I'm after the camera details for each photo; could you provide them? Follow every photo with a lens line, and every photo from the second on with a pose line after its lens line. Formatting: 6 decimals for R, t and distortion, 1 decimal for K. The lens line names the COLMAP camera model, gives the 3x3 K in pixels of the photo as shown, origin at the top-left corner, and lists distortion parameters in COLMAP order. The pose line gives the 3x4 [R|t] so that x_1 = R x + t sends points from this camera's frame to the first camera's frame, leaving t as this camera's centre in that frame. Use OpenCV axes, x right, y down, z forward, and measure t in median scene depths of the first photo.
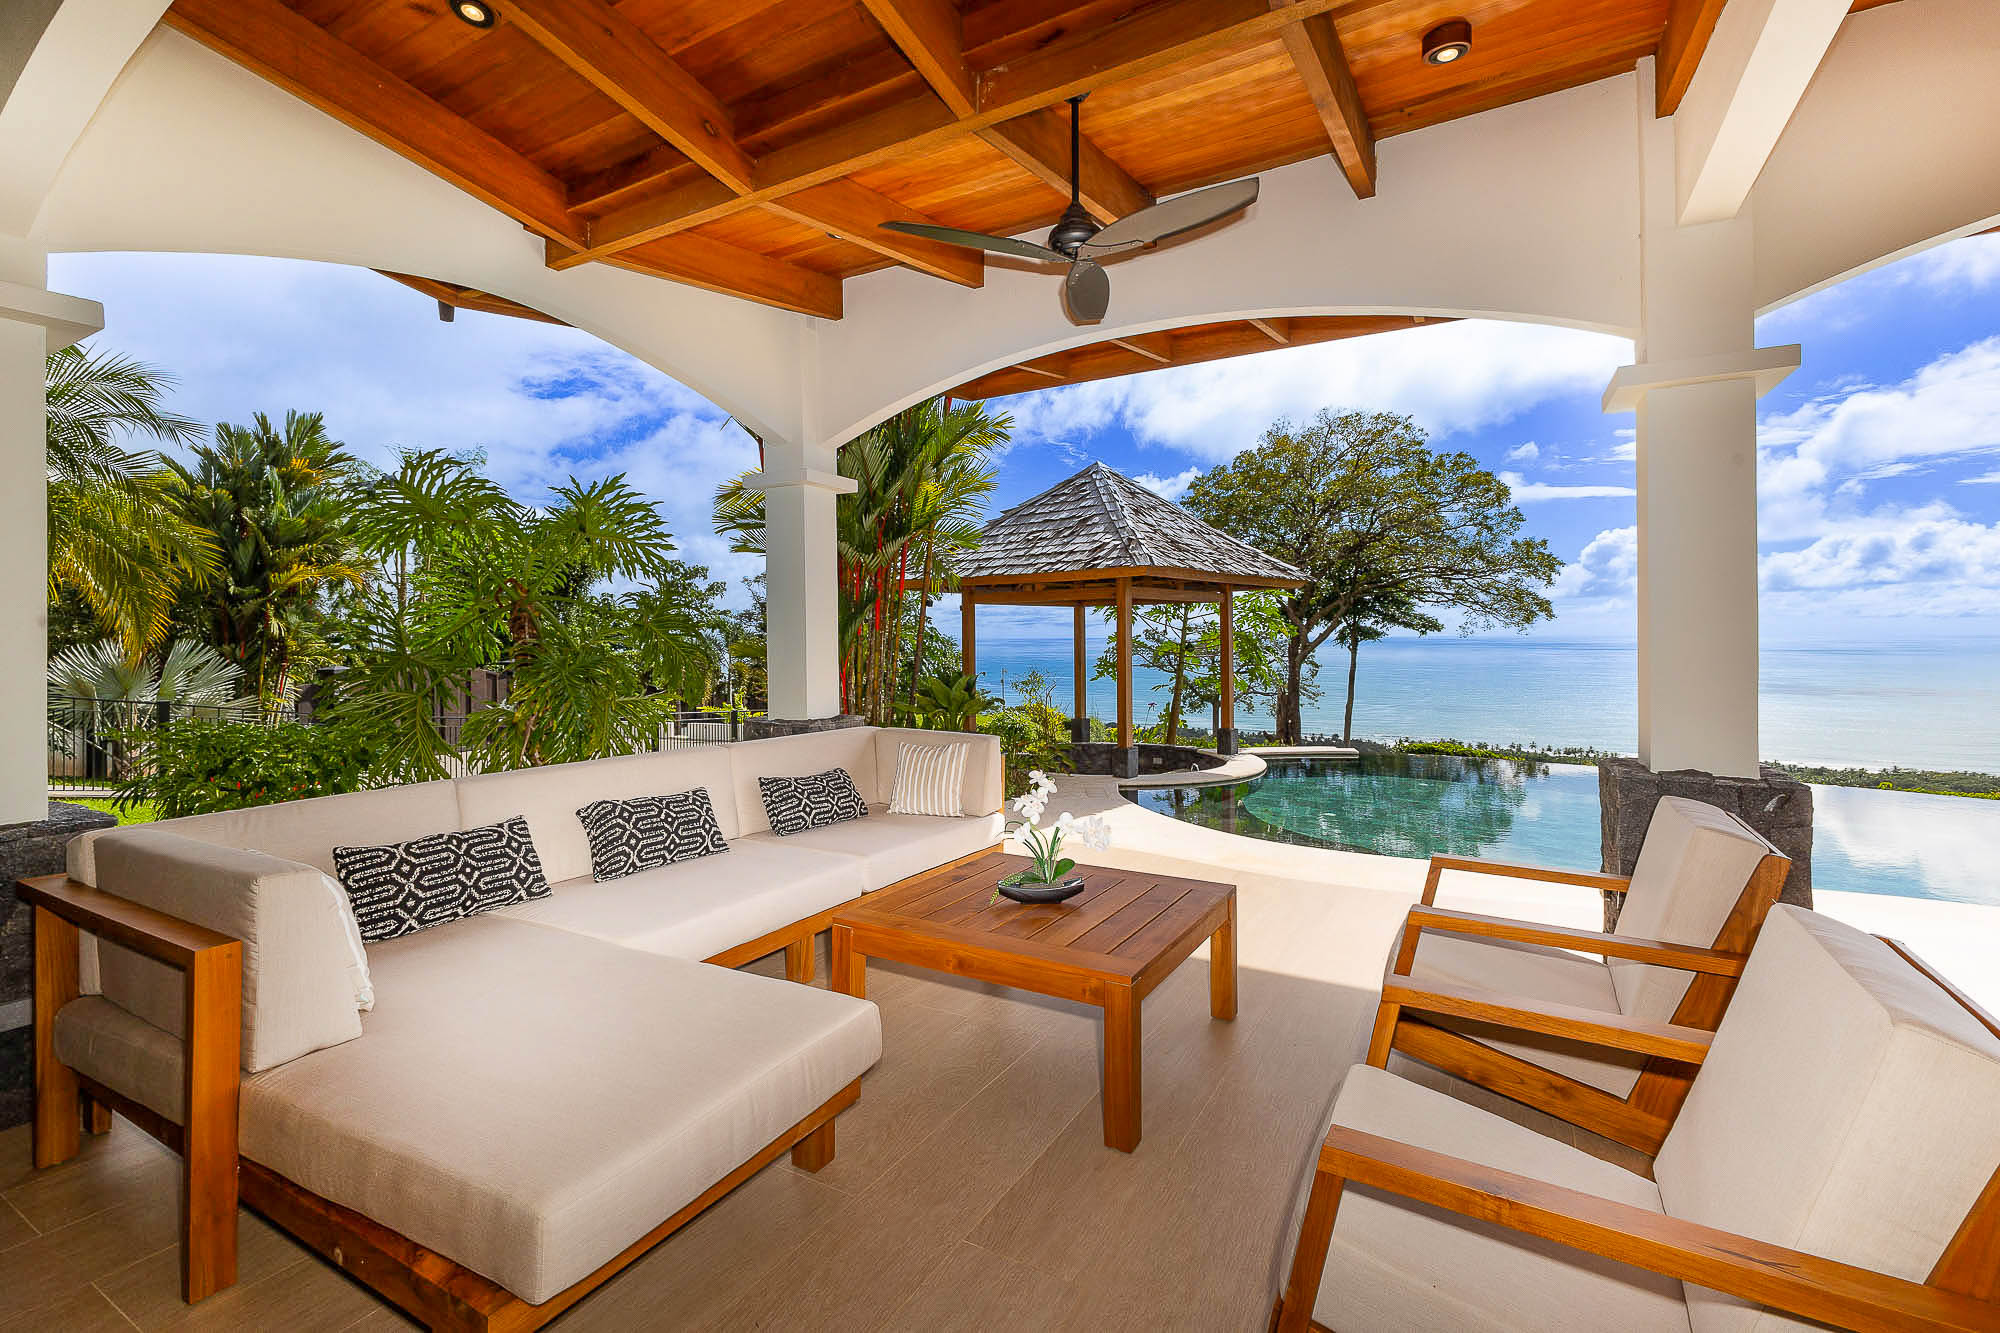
lens RADIAL K [[884.8, 0, 972.7], [0, 884.8, 666.7], [0, 0, 1]] dist [0.004338, -0.001104]
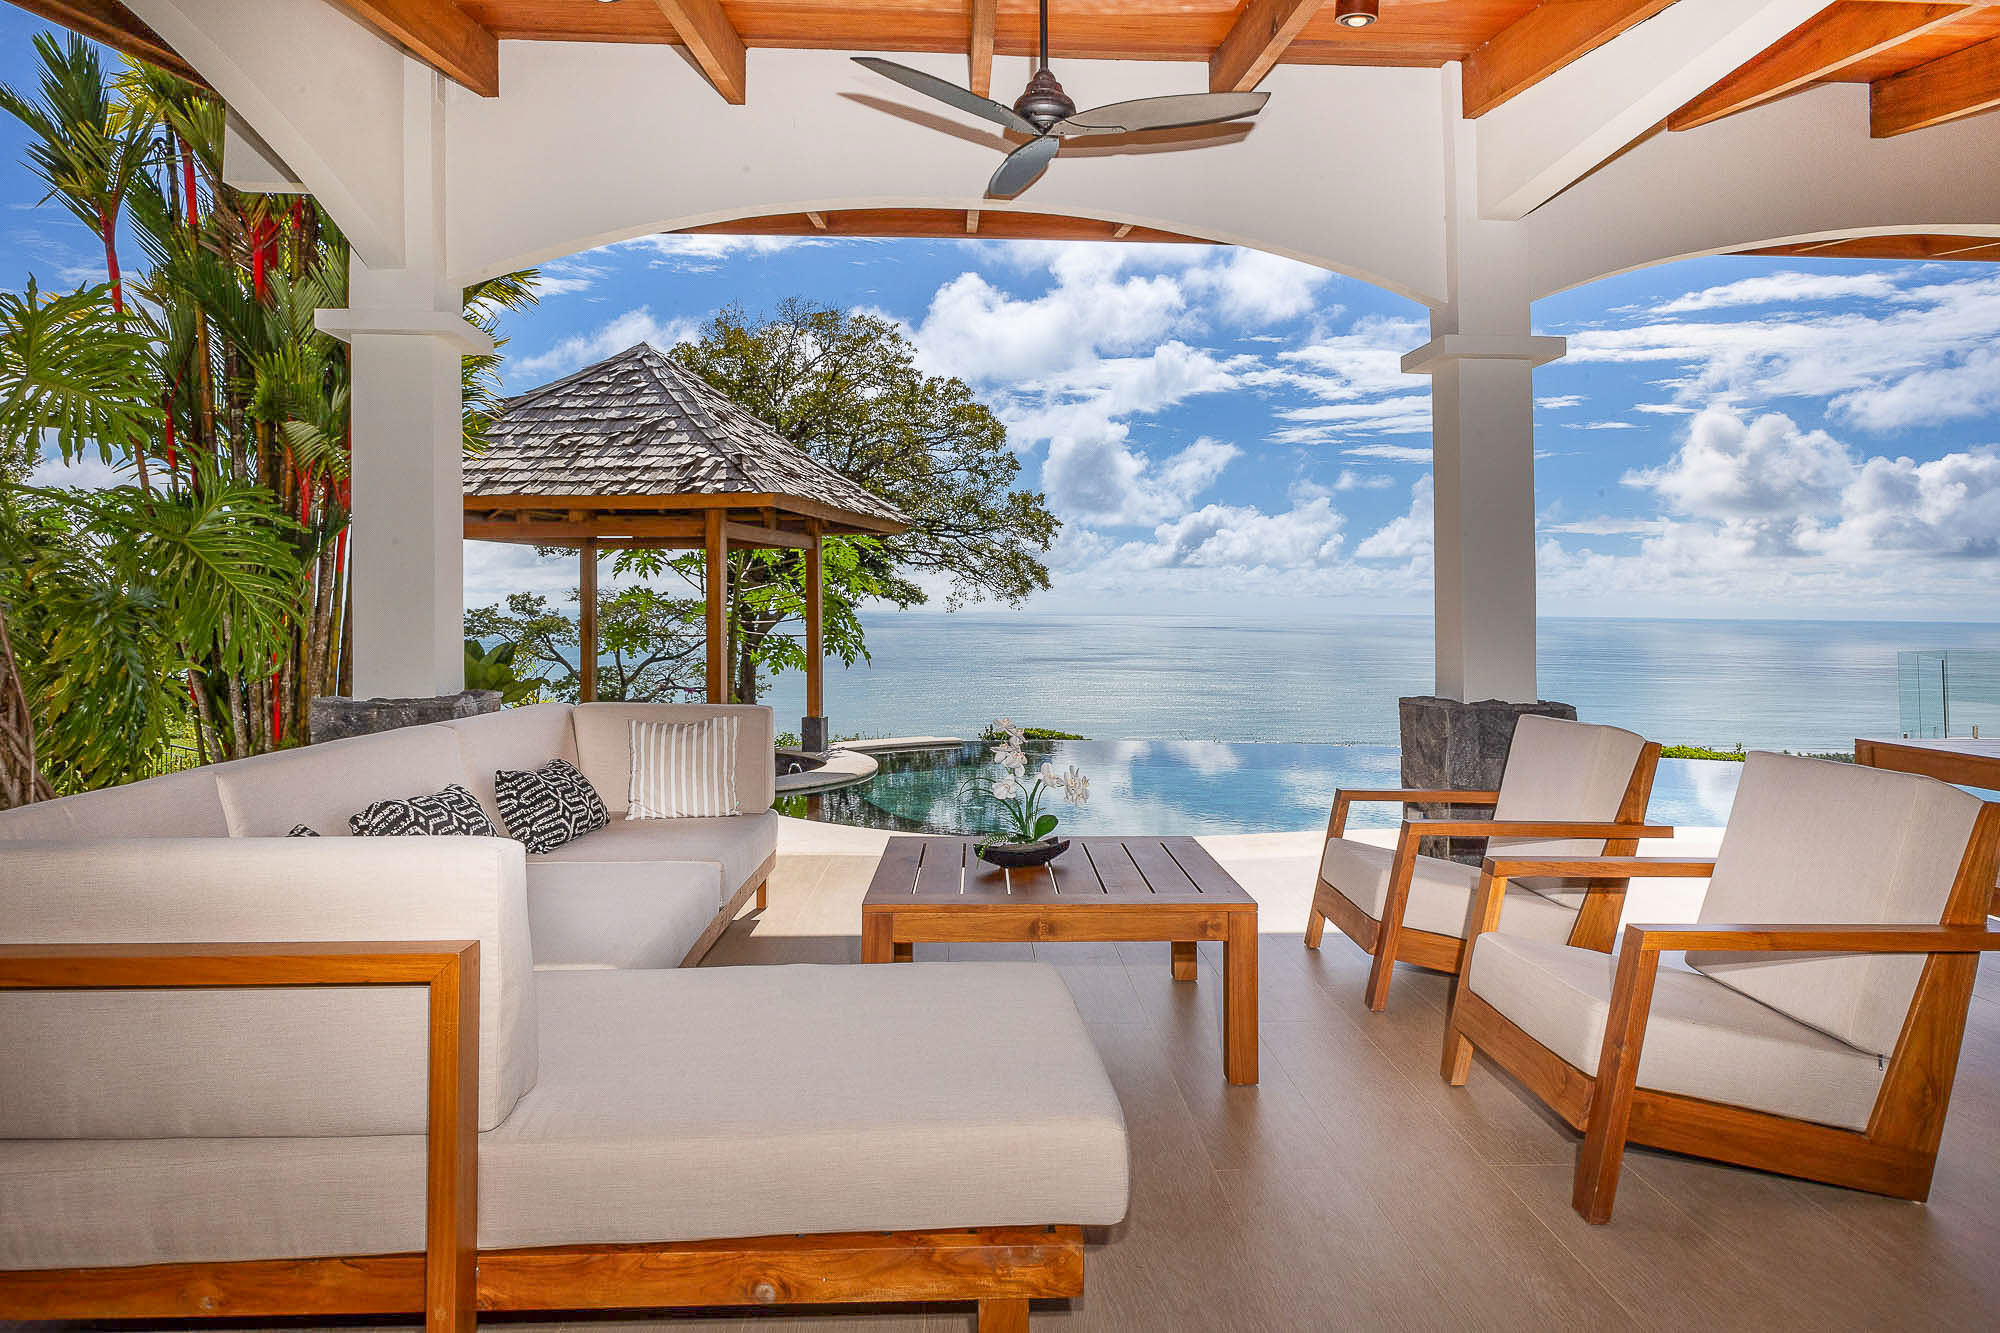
lens RADIAL K [[1310.5, 0, 1006.9], [0, 1310.5, 617.3], [0, 0, 1]] dist [-0.008592, -0.000362]
pose [[0.838115, 0.007473, 0.545442, -0.047740], [0.008241, 0.999619, -0.026359, 0.004045], [-0.545431, 0.026587, 0.837734, -0.003991]]
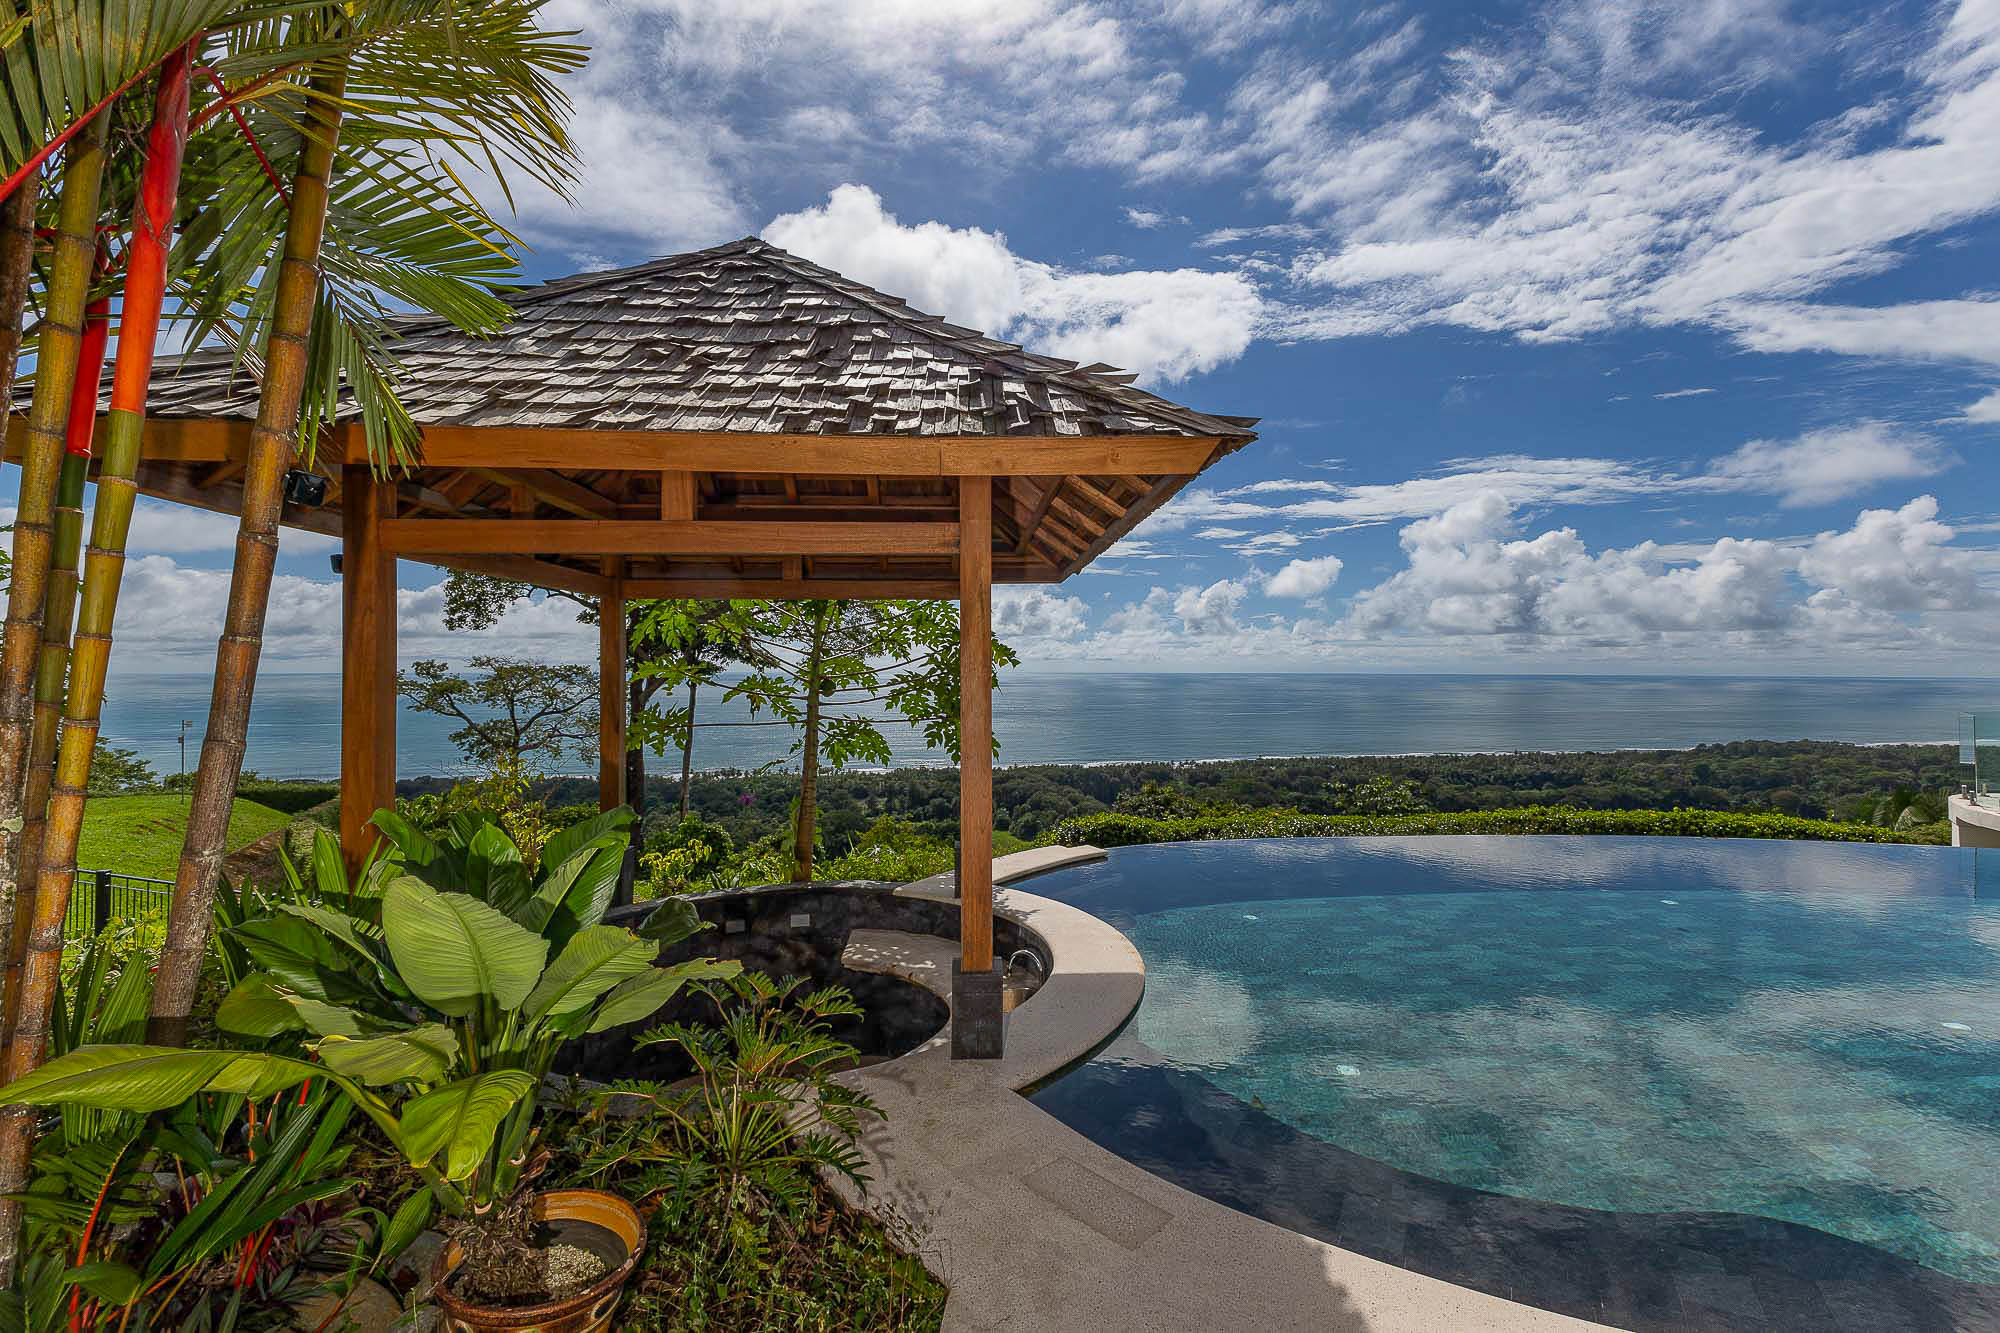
lens RADIAL K [[884.8, 0, 995.1], [0, 884.8, 660.6], [0, 0, 1]] dist [0.004338, -0.001104]
pose [[0.696664, 0.015549, 0.717229, -0.019620], [0.019086, 0.999009, -0.040197, -0.004145], [-0.717144, 0.041693, 0.695677, 0.167782]]
